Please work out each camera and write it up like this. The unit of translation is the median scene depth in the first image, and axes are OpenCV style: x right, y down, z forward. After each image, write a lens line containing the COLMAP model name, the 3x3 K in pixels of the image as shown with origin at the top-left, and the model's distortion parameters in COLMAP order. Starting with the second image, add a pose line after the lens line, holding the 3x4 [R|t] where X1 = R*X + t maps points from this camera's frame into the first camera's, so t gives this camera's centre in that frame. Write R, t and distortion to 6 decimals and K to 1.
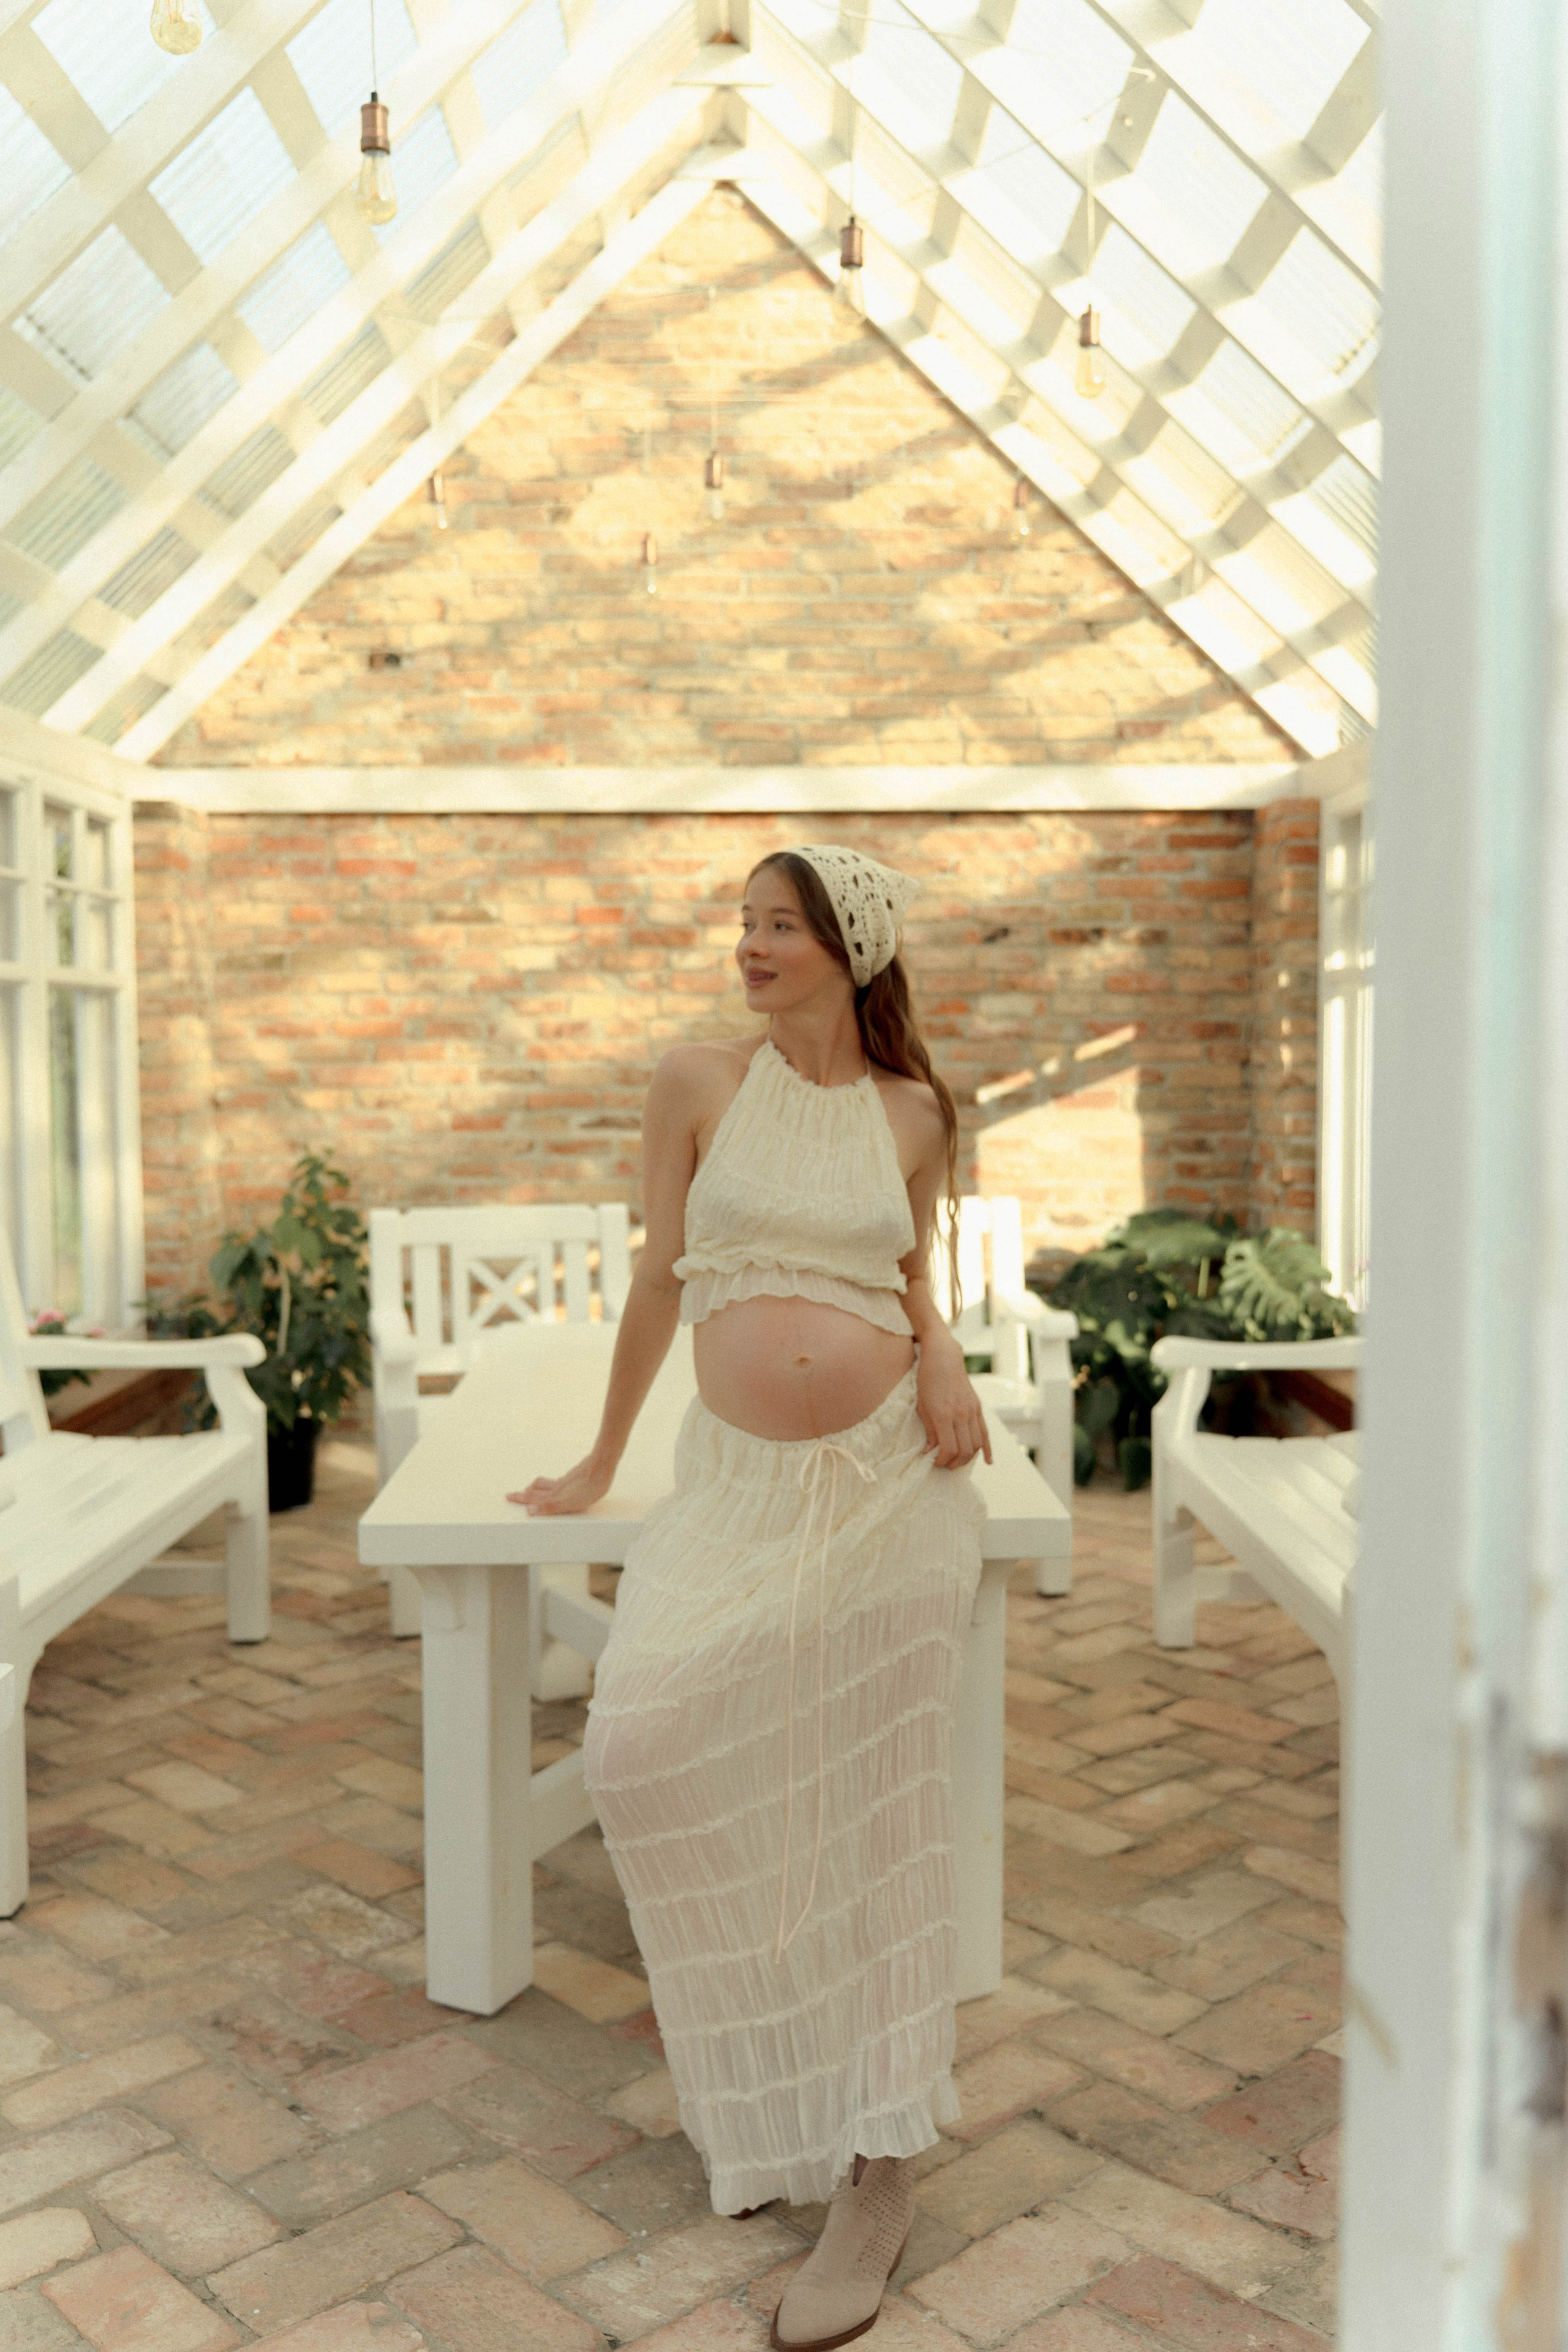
lens RADIAL K [[2030.7, 0, 783.1], [0, 2030.7, 1157.6], [0, 0, 1]] dist [0.015788, -0.003938]
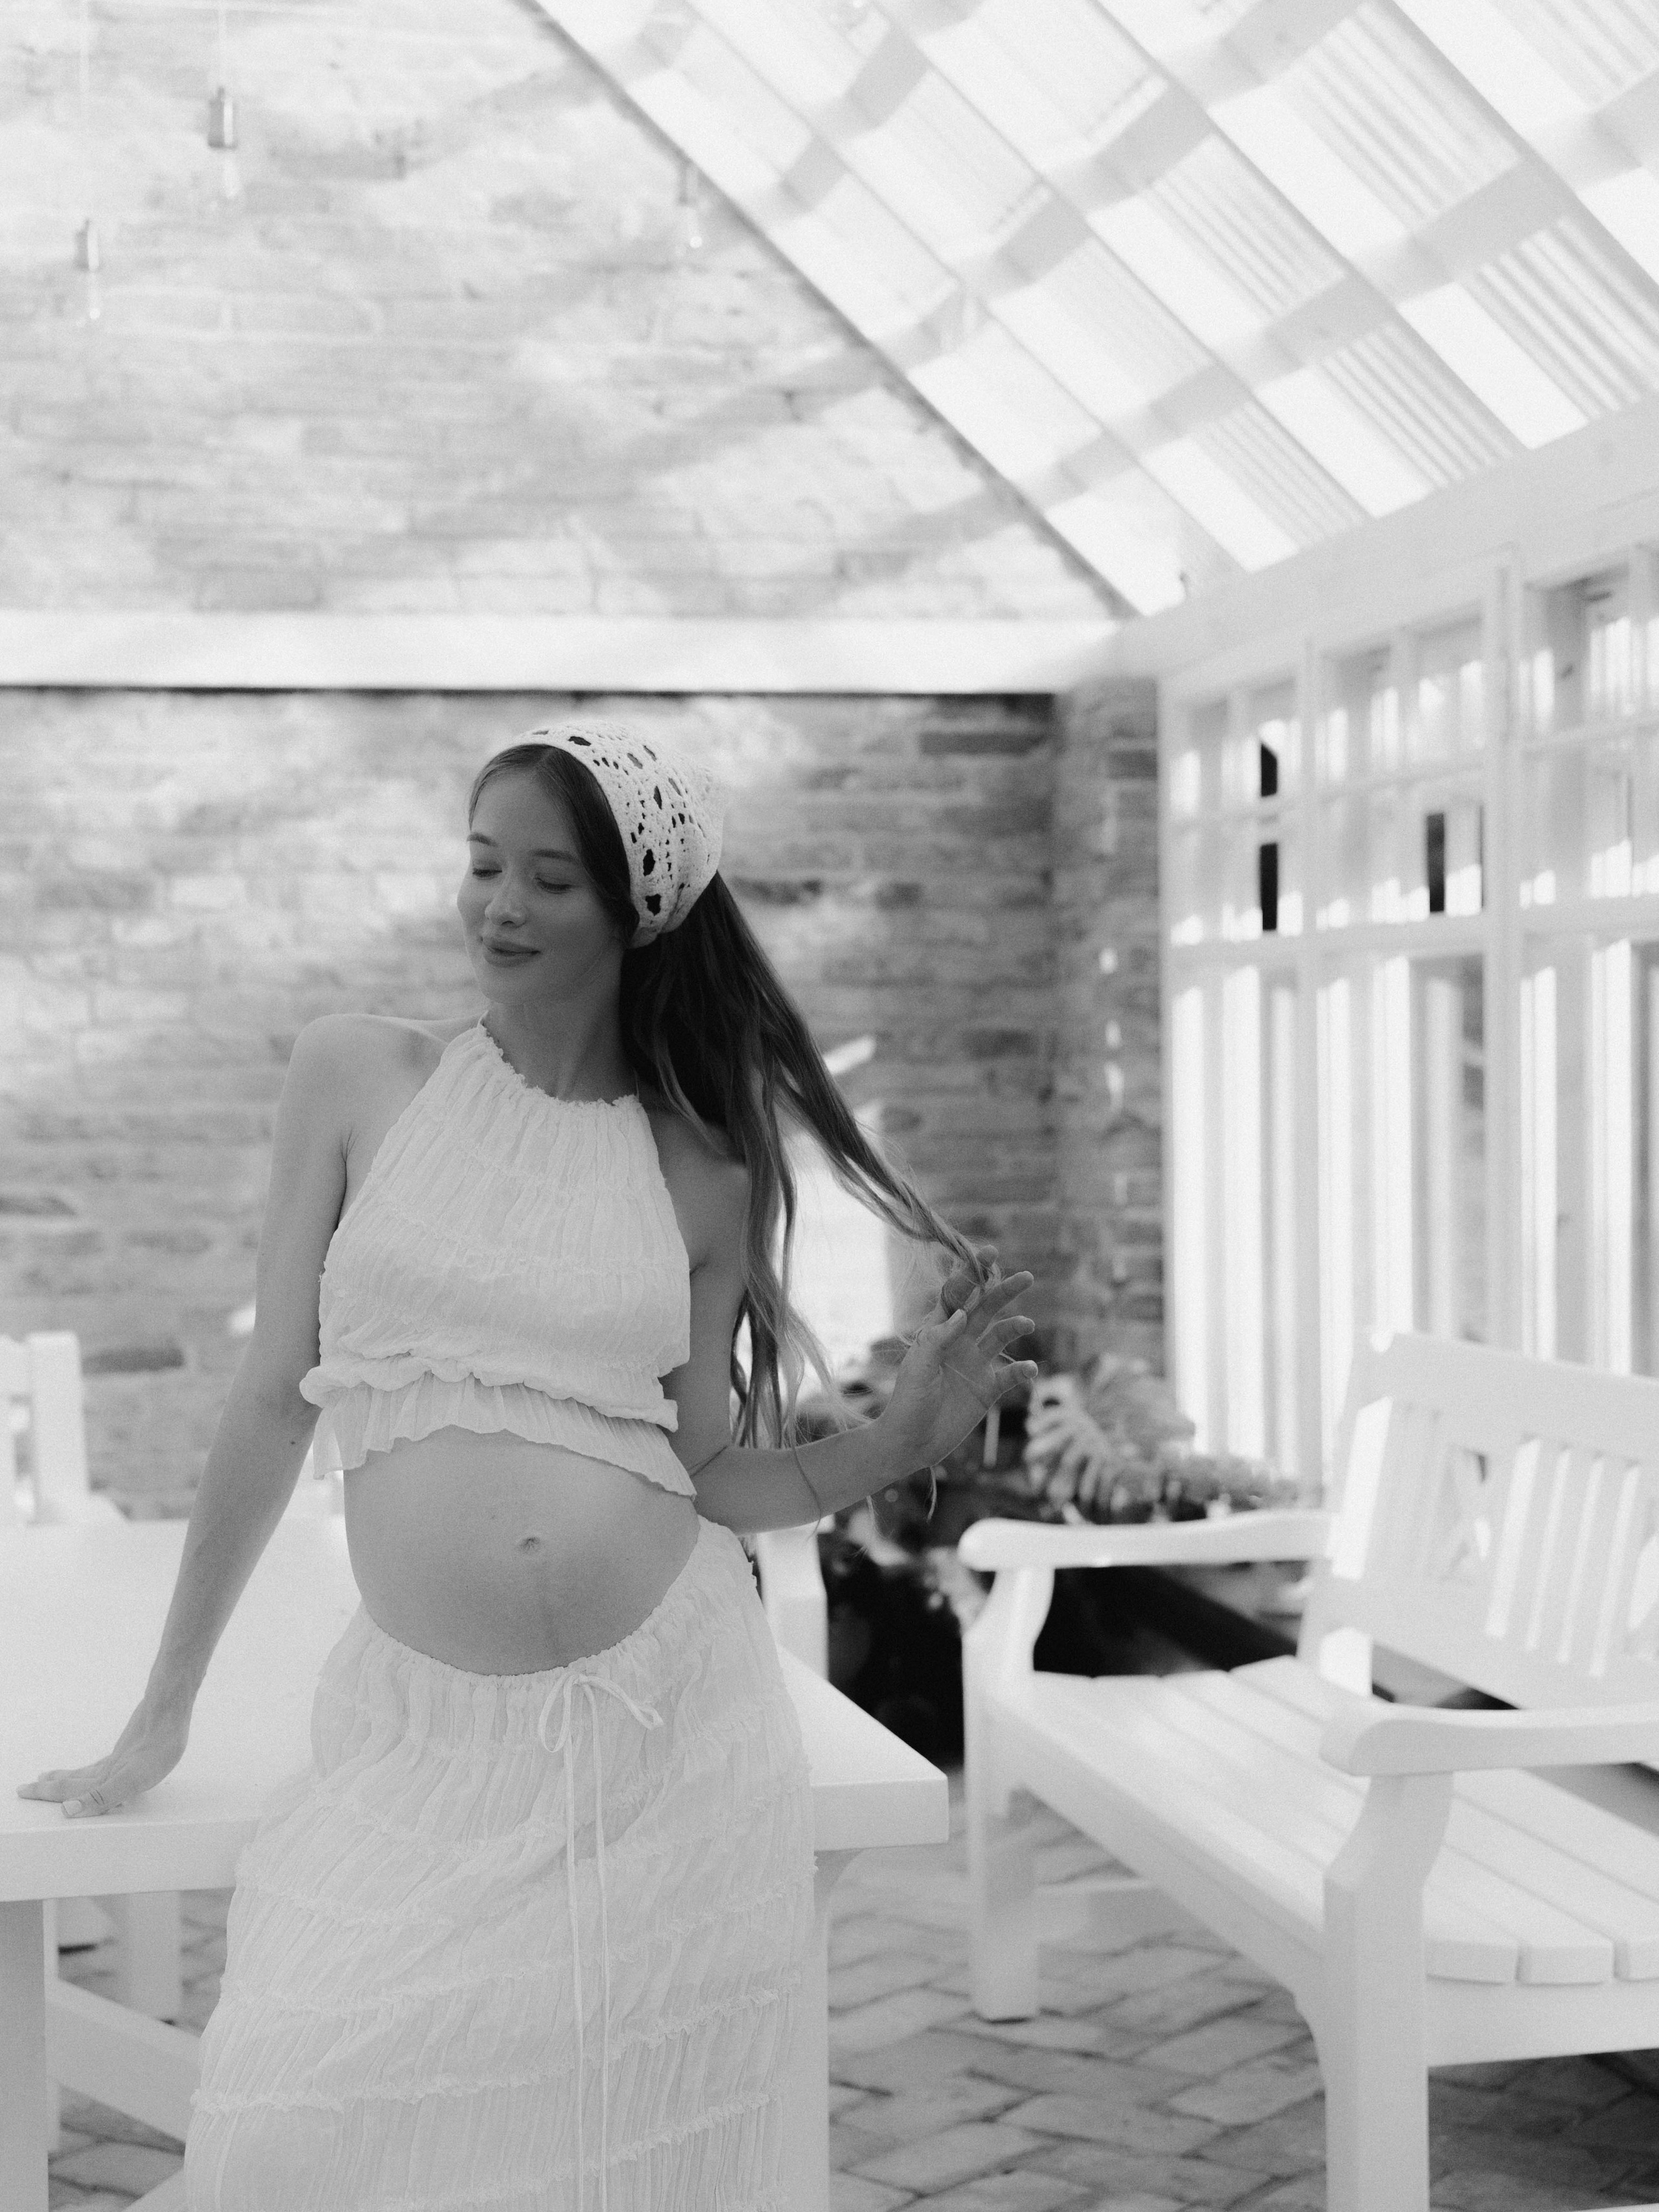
lens RADIAL K [[3356.3, 0, 809.2], [0, 3356.3, 1175.1], [0, 0, 1]] dist [0.028479, 0.000000]
pose [[0.983906, -0.013884, 0.178145, -0.030689], [0.019307, 0.999400, -0.028745, 0.006908], [-0.177639, 0.031722, 0.983584, -0.008266]]
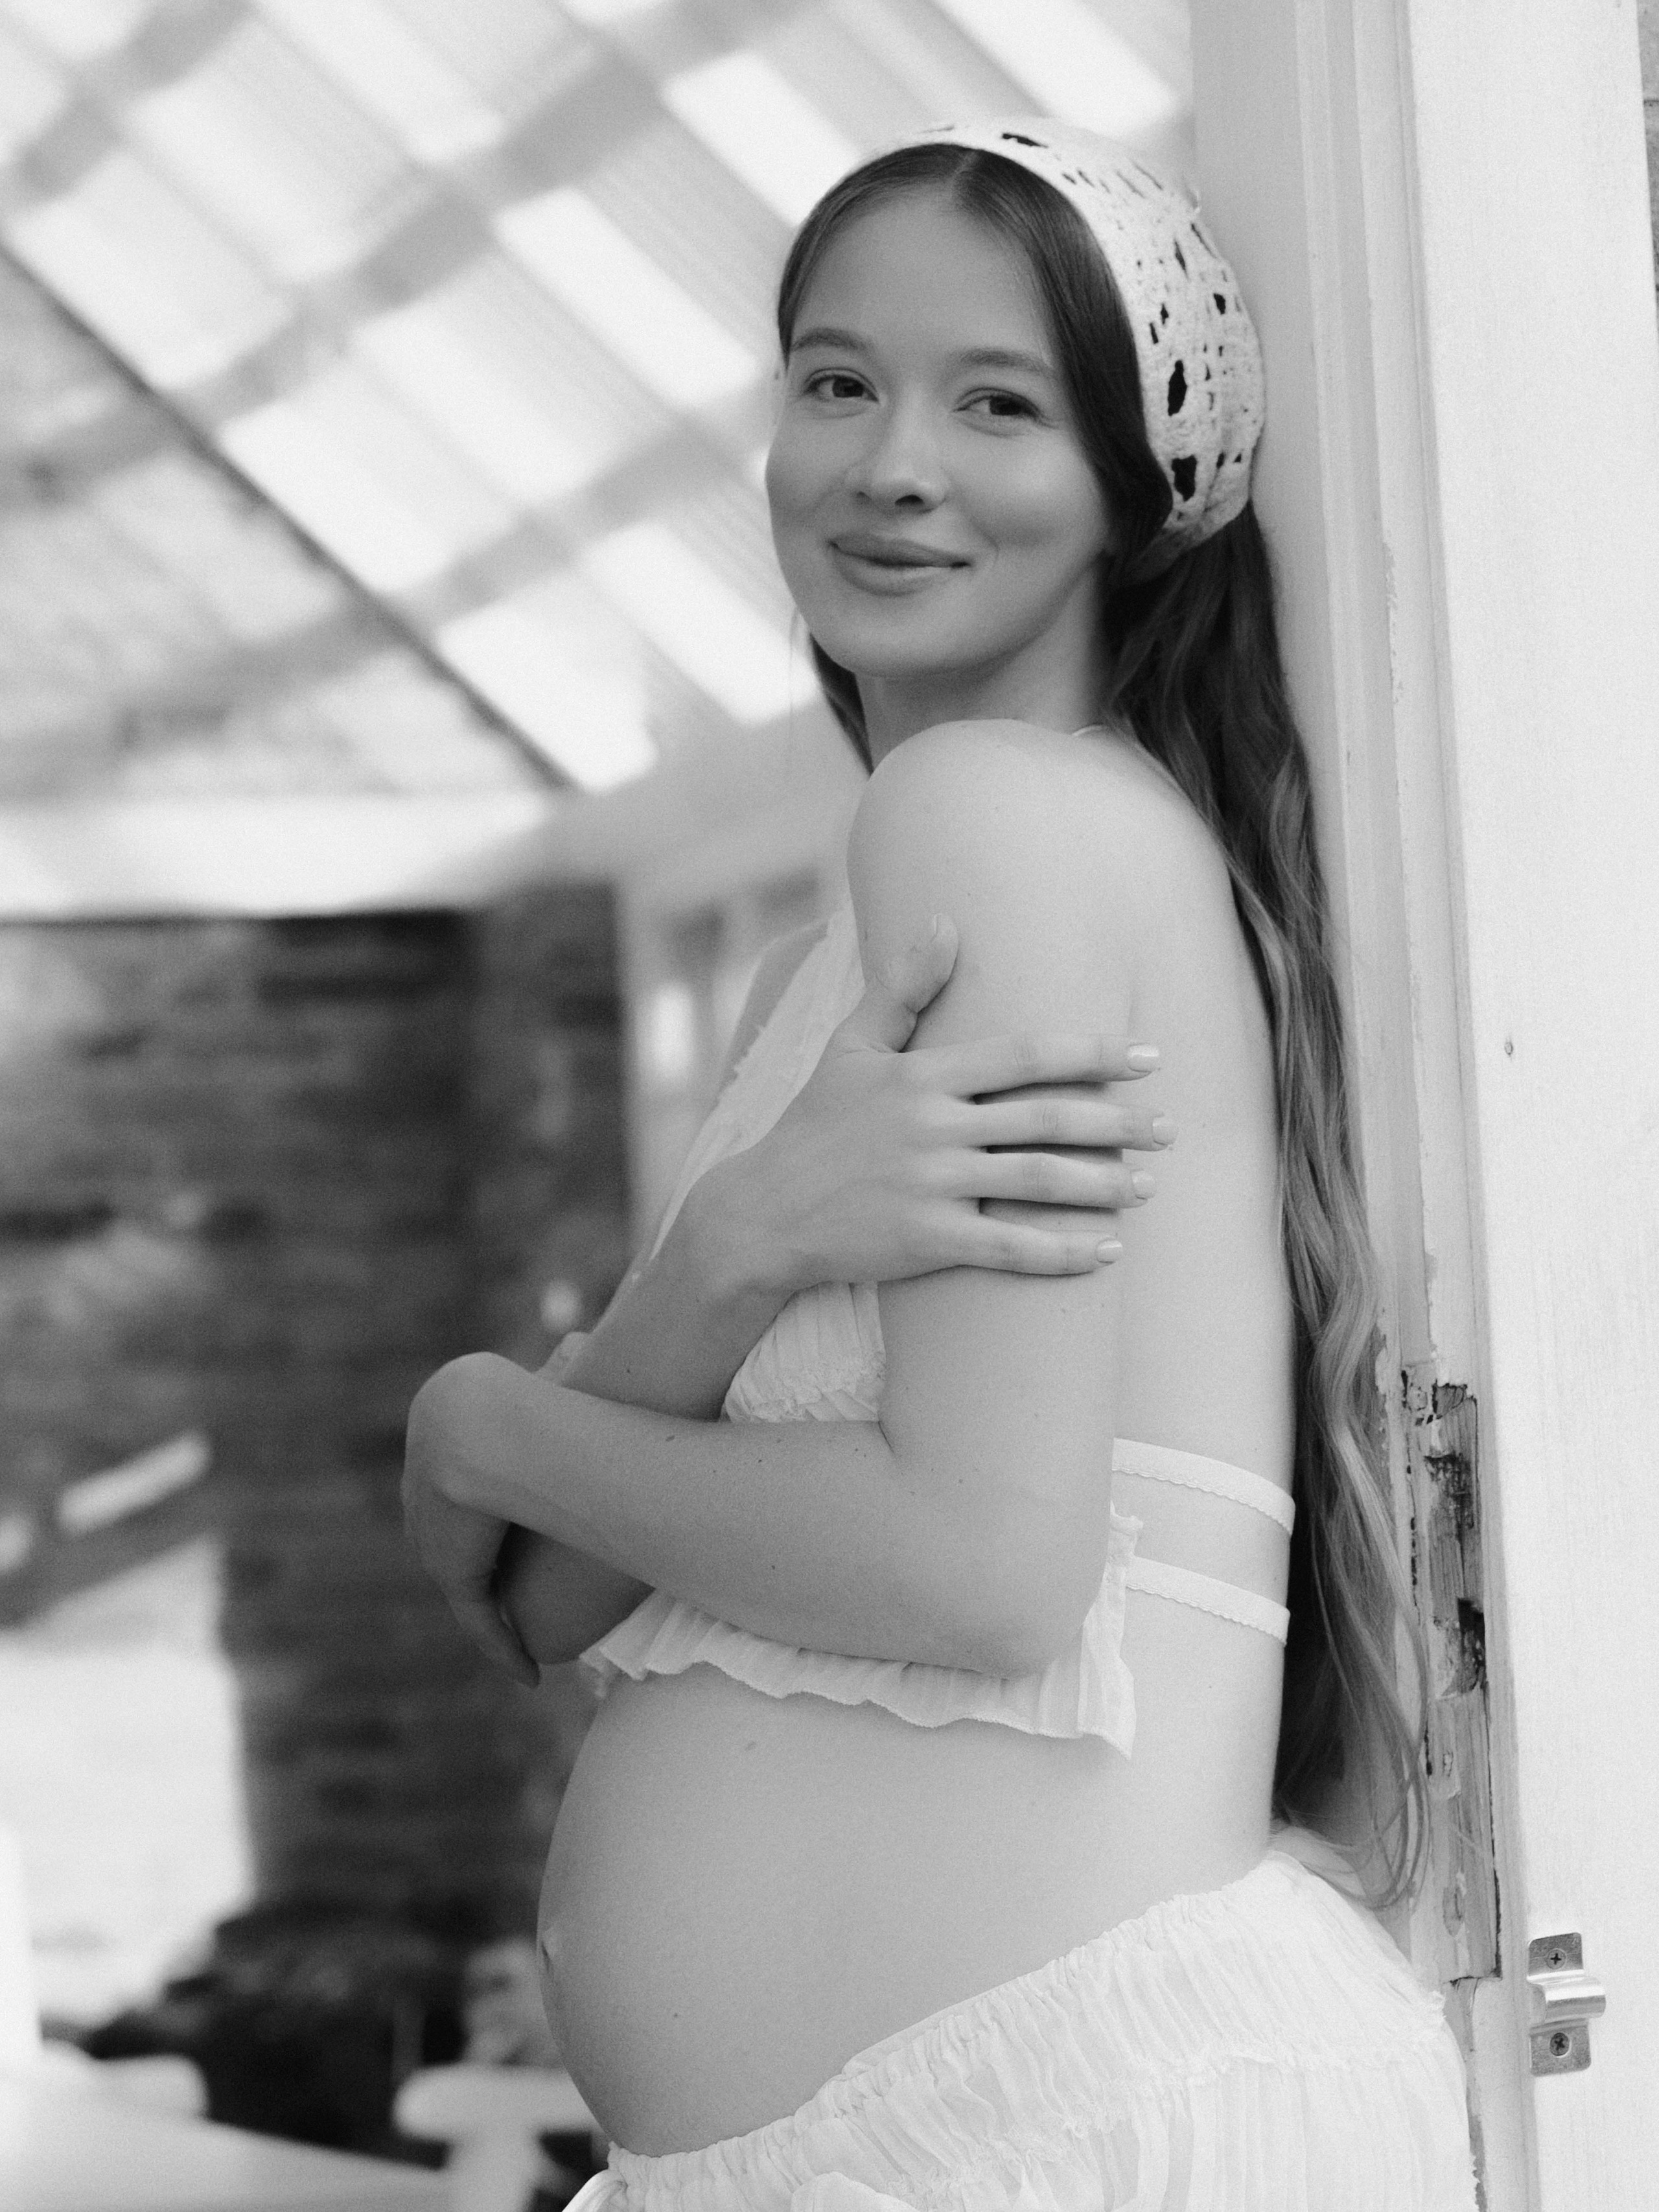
lens RADIAL K [[6477.1, 0, 827.9], [0, 6477.1, 1110.9], [0, 0, 1]] dist [0.256248, 0.000000]
pose [[0.948647, -0.021145, 0.315630, -0.115162], [0.068466, 0.987838, -0.139603, 0.059576], [-0.308839, 0.154043, 0.938557, -0.259479]]
